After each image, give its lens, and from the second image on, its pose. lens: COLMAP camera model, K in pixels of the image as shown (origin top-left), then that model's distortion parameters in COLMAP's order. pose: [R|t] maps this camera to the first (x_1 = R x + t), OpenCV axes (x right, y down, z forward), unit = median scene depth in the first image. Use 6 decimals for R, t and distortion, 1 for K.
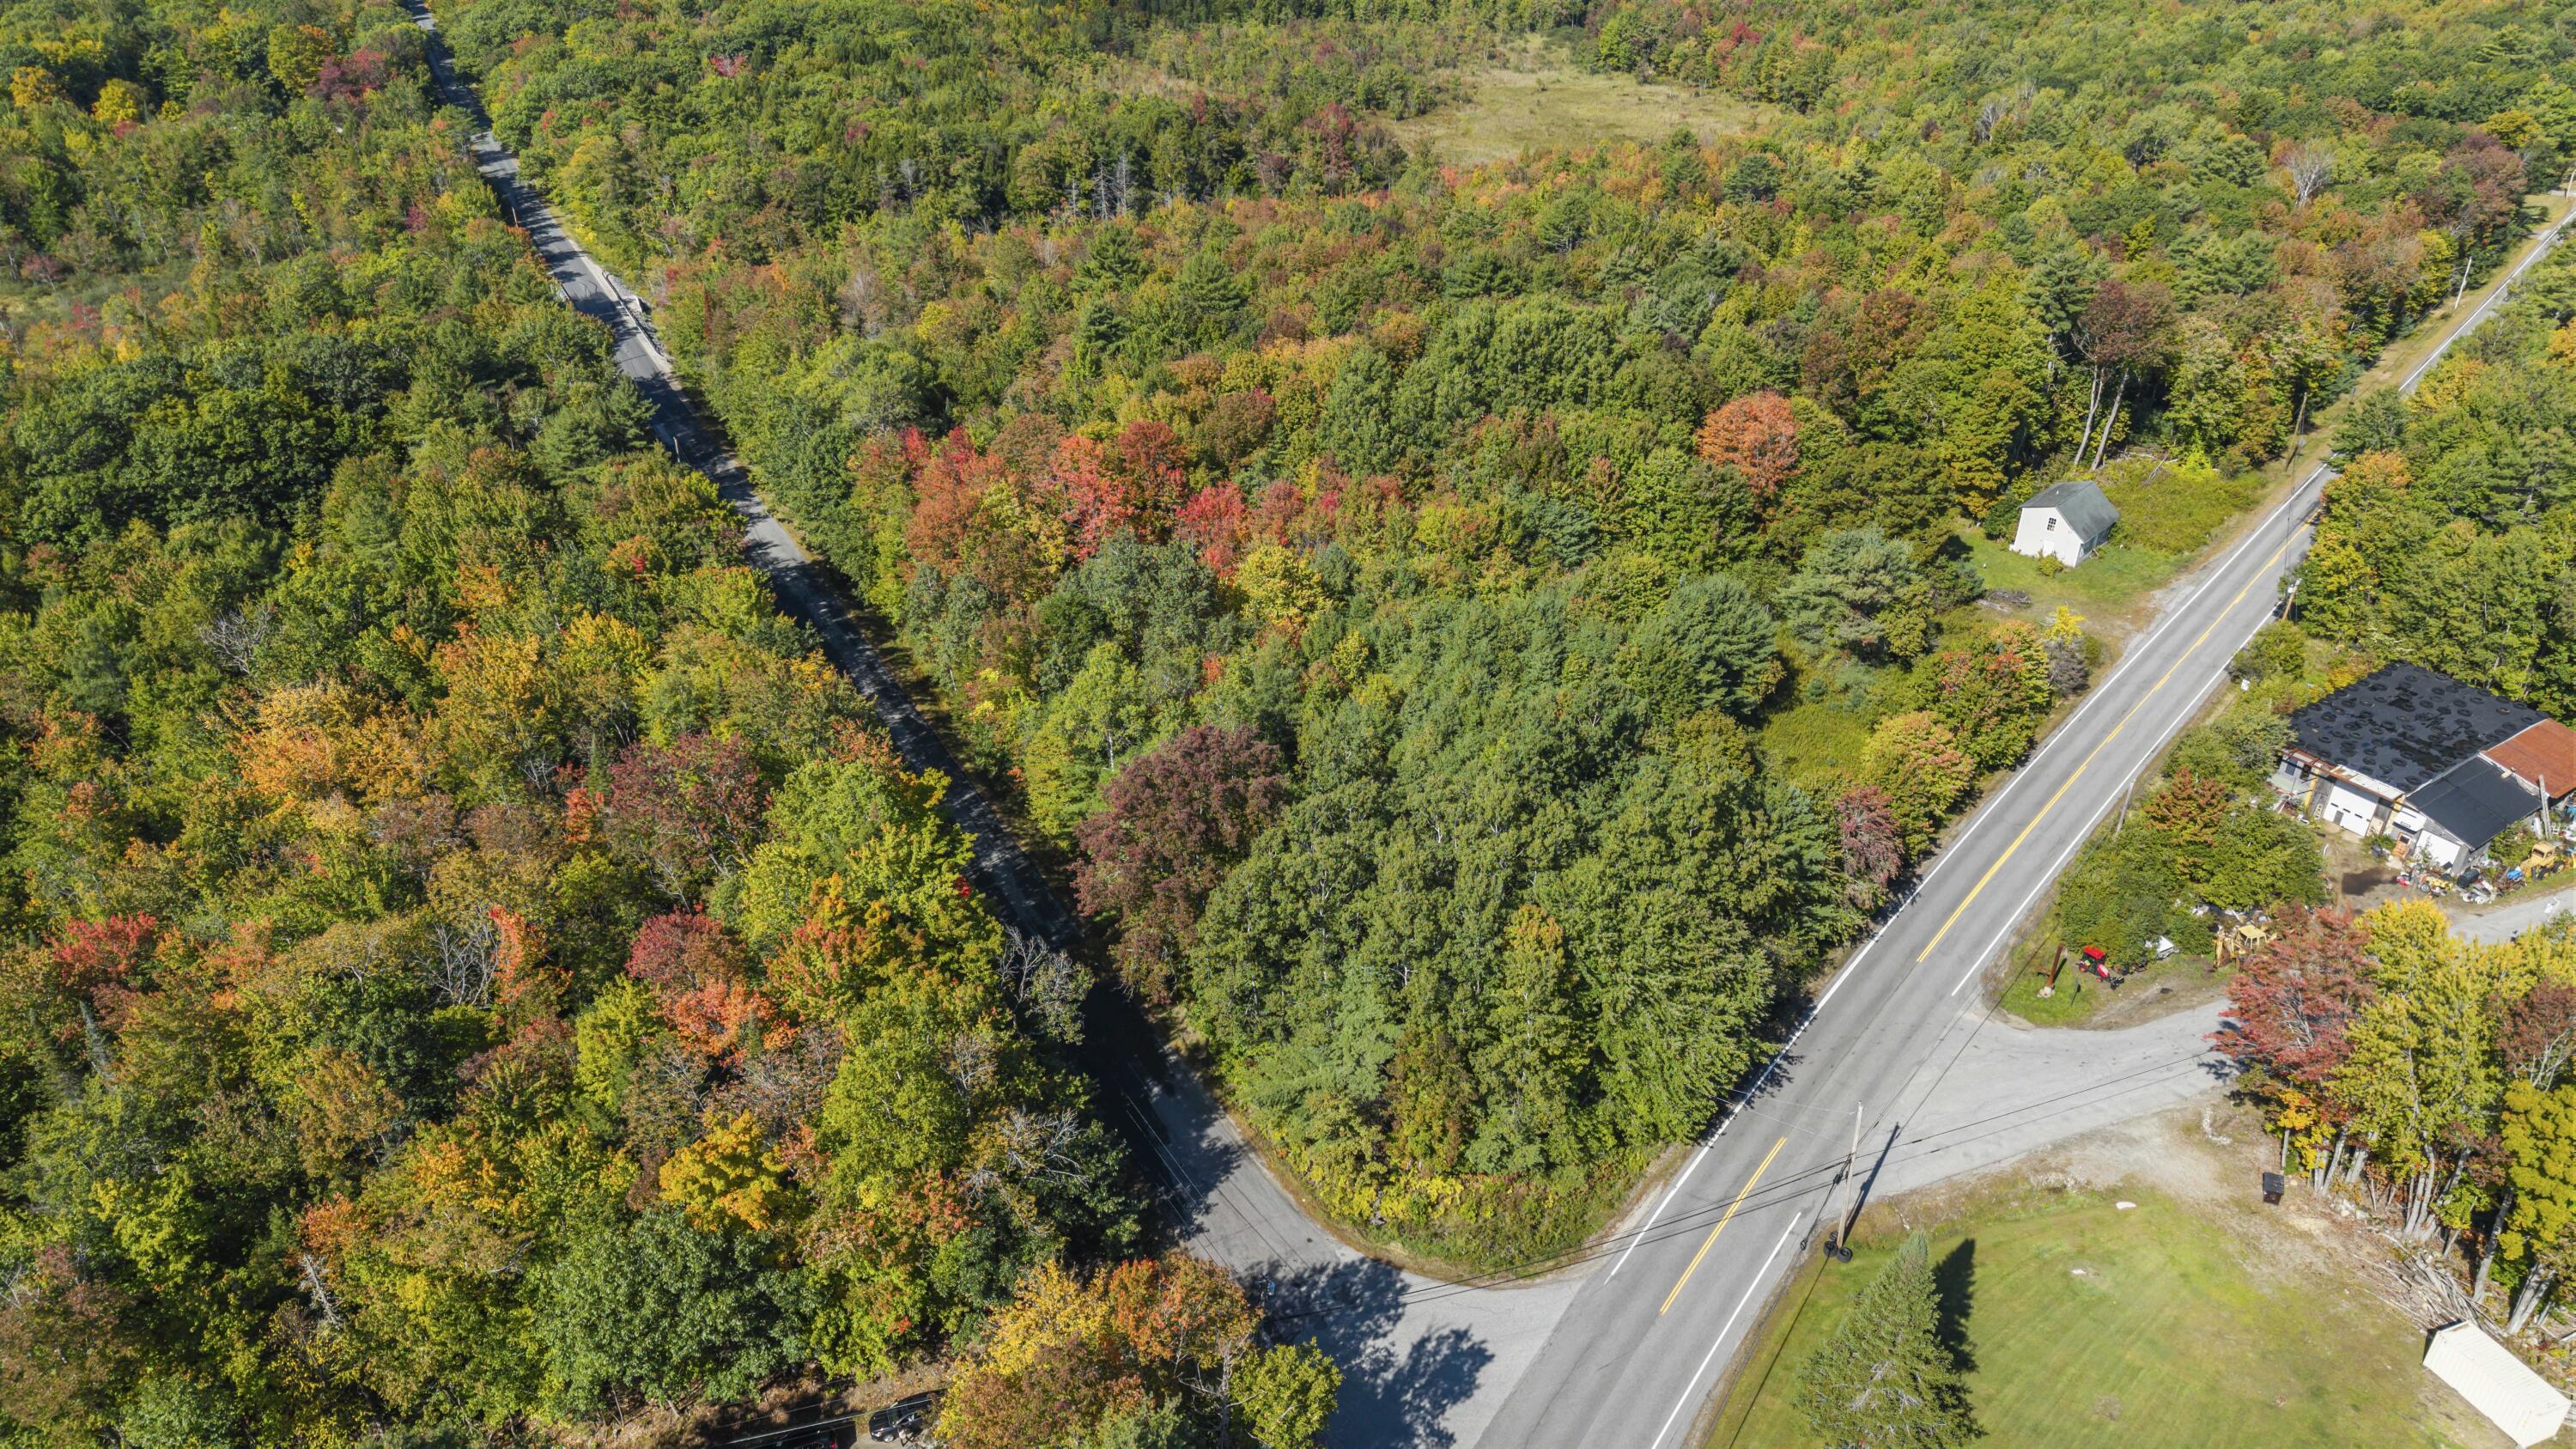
lens RADIAL K [[1735.7, 0, 1297.9], [0, 1735.7, 715.2], [0, 0, 1]] dist [0.040576, -0.043983]
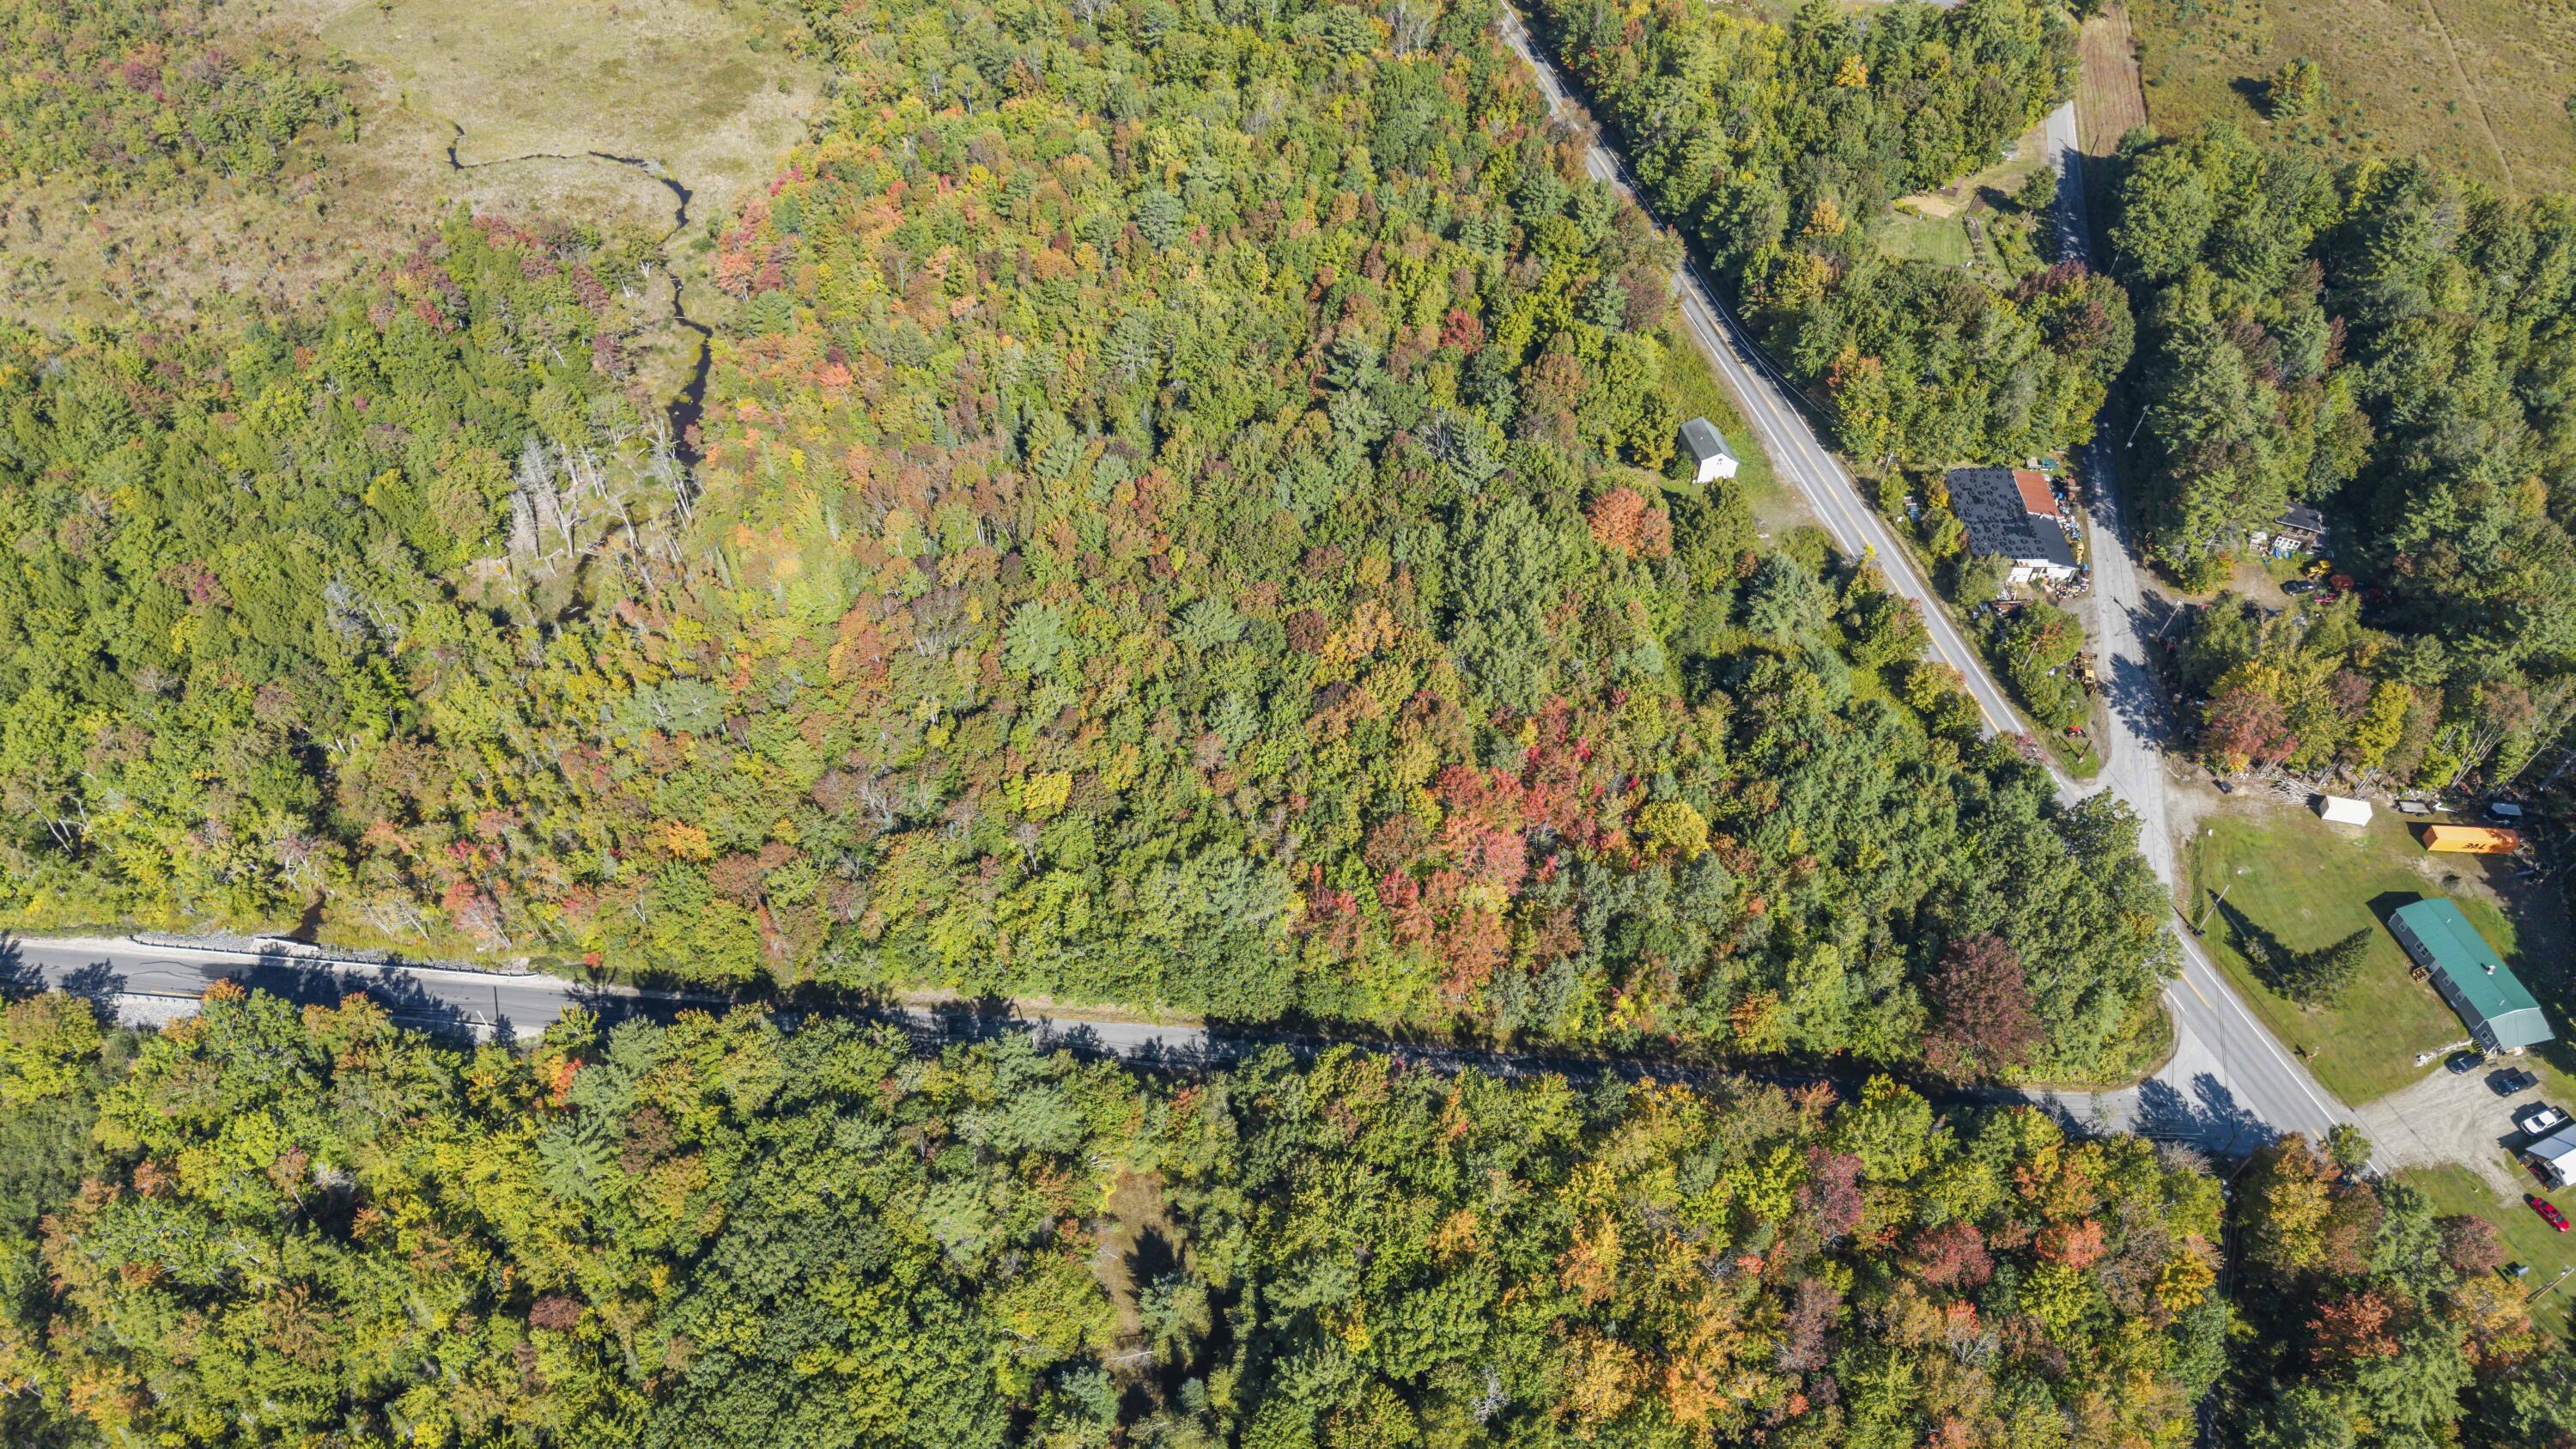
lens RADIAL K [[1738.1, 0, 1295.3], [0, 1738.1, 718.2], [0, 0, 1]] dist [0.029205, -0.024672]
pose [[0.551396, -0.621787, 0.556186, -1.070499], [0.398207, 0.782010, 0.479470, -1.099640], [-0.733071, -0.042901, 0.678798, 0.232031]]
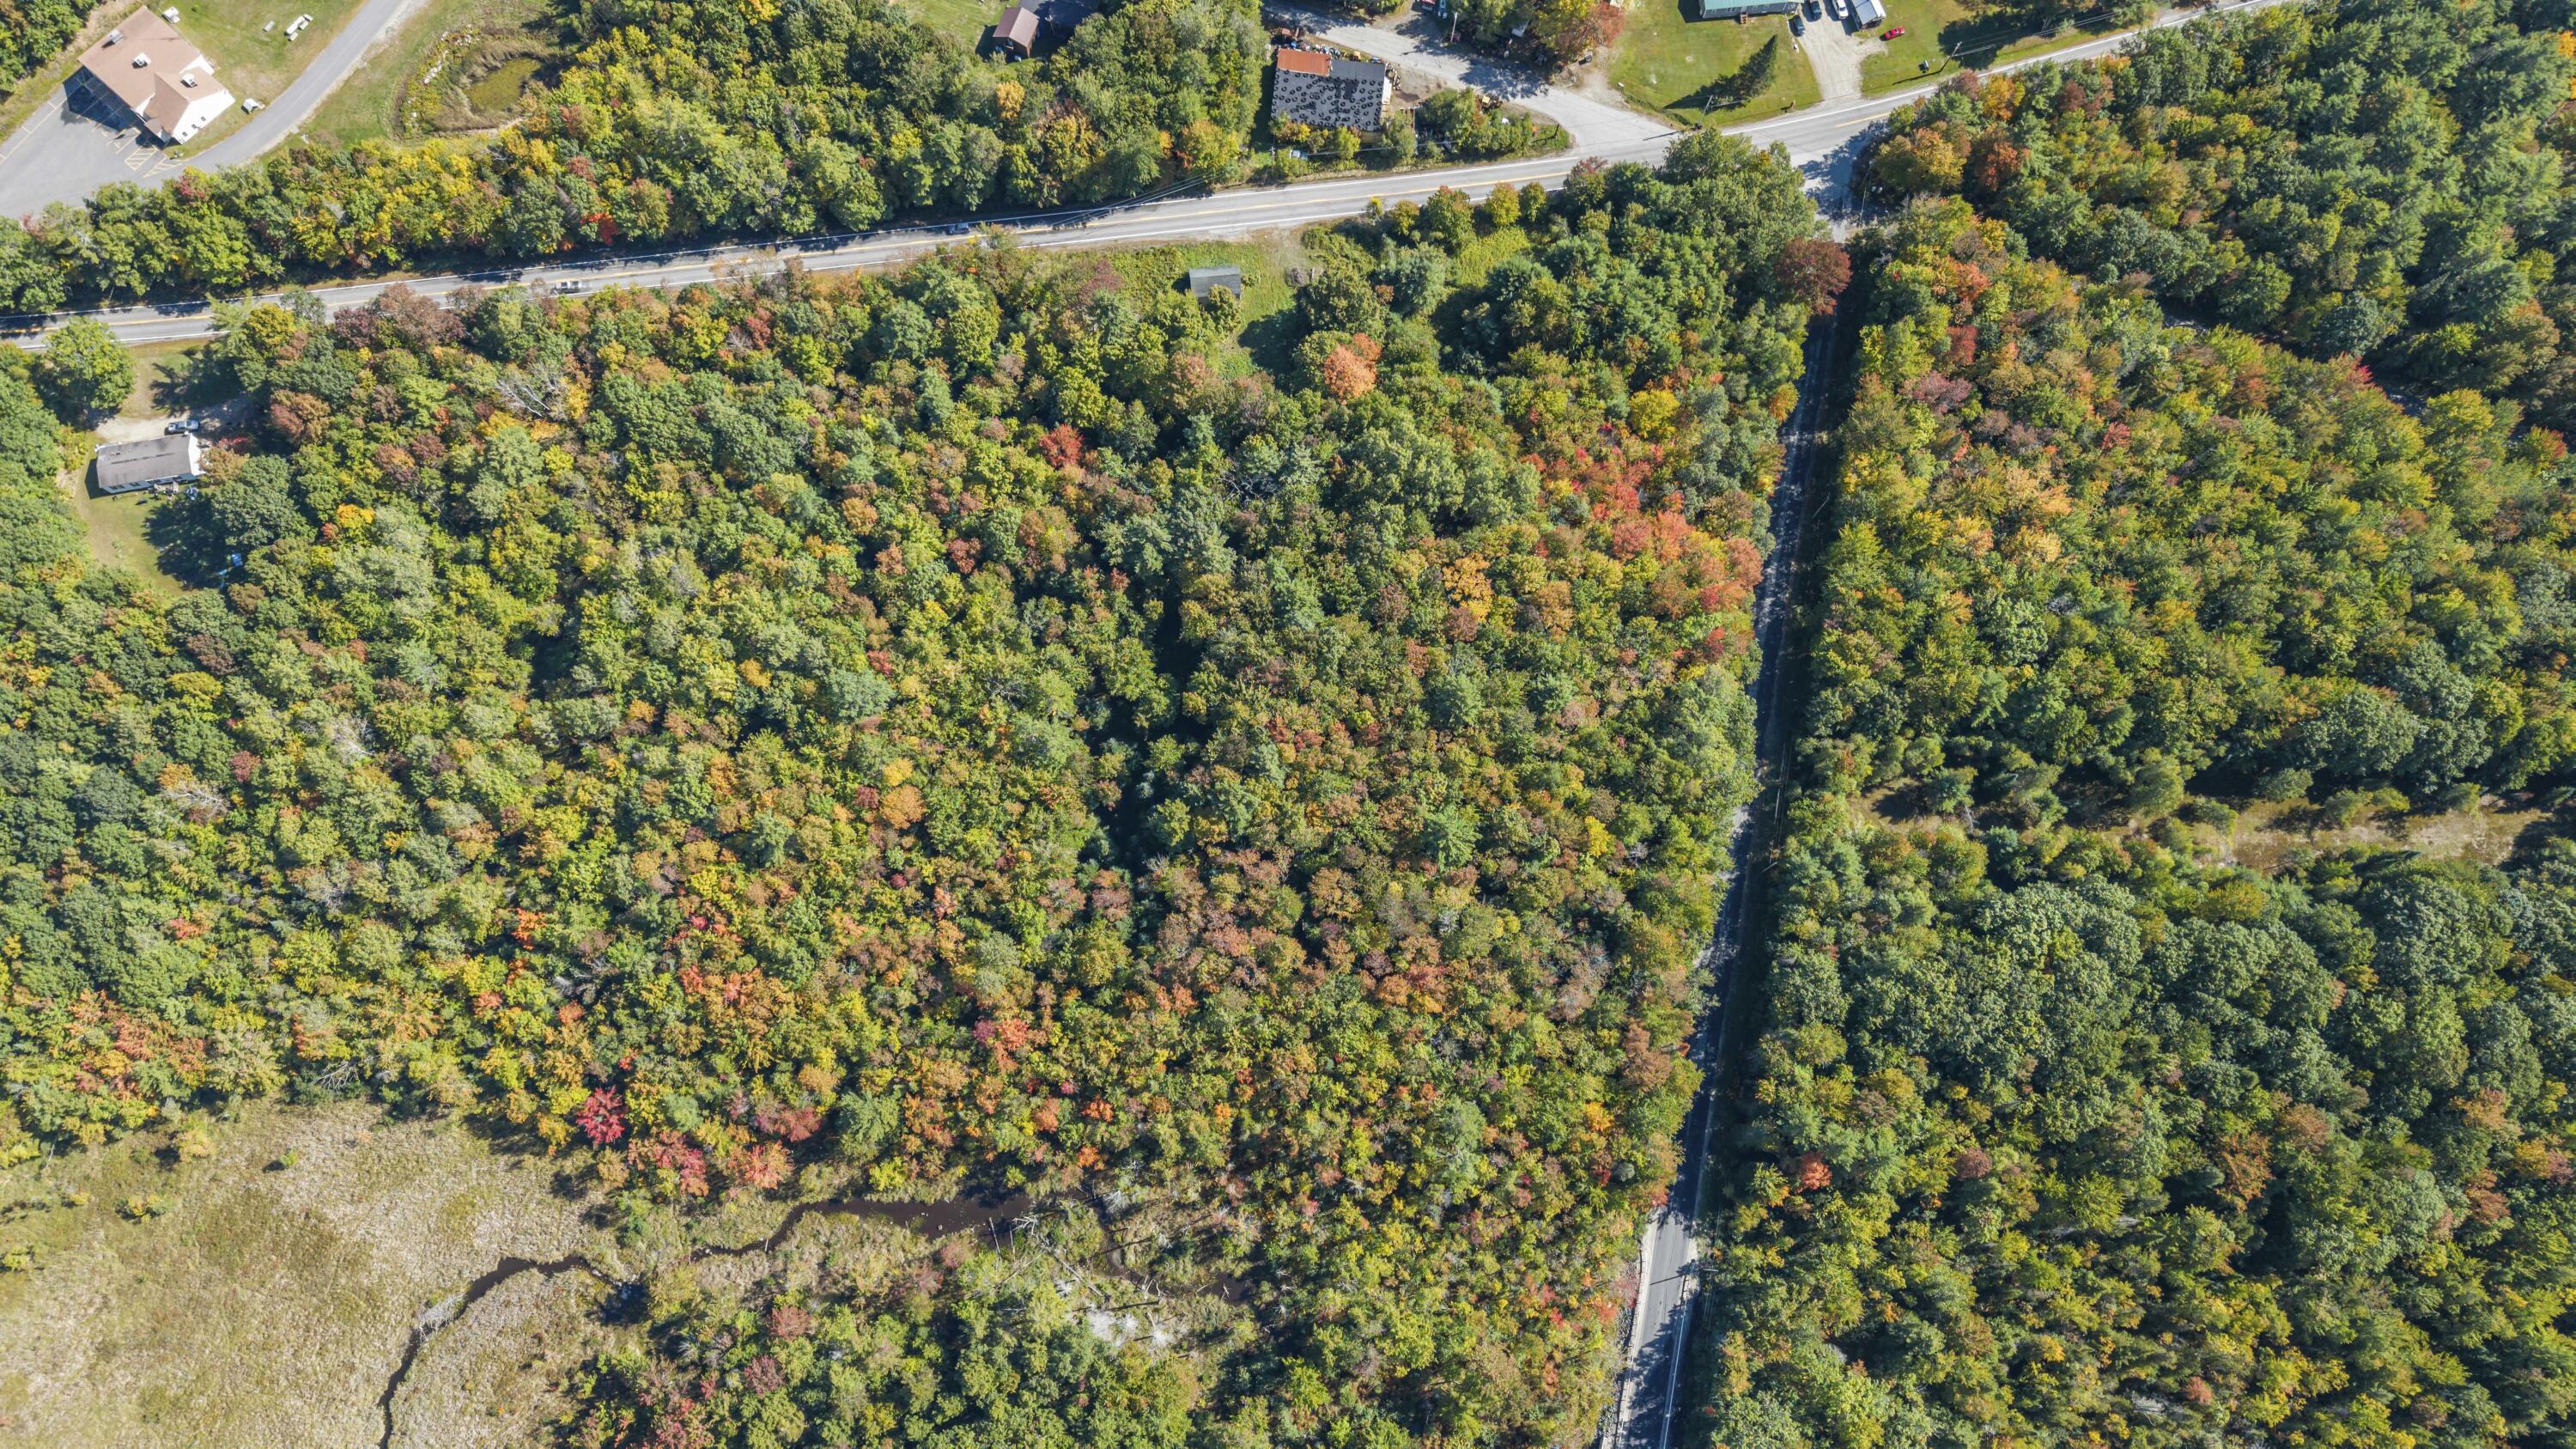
lens RADIAL K [[1738.1, 0, 1295.3], [0, 1738.1, 718.2], [0, 0, 1]] dist [0.029205, -0.024672]
pose [[-0.761115, -0.629766, 0.155235, -0.274198], [0.292958, -0.120250, 0.948533, -2.514196], [-0.578687, 0.767421, 0.276019, 1.037252]]
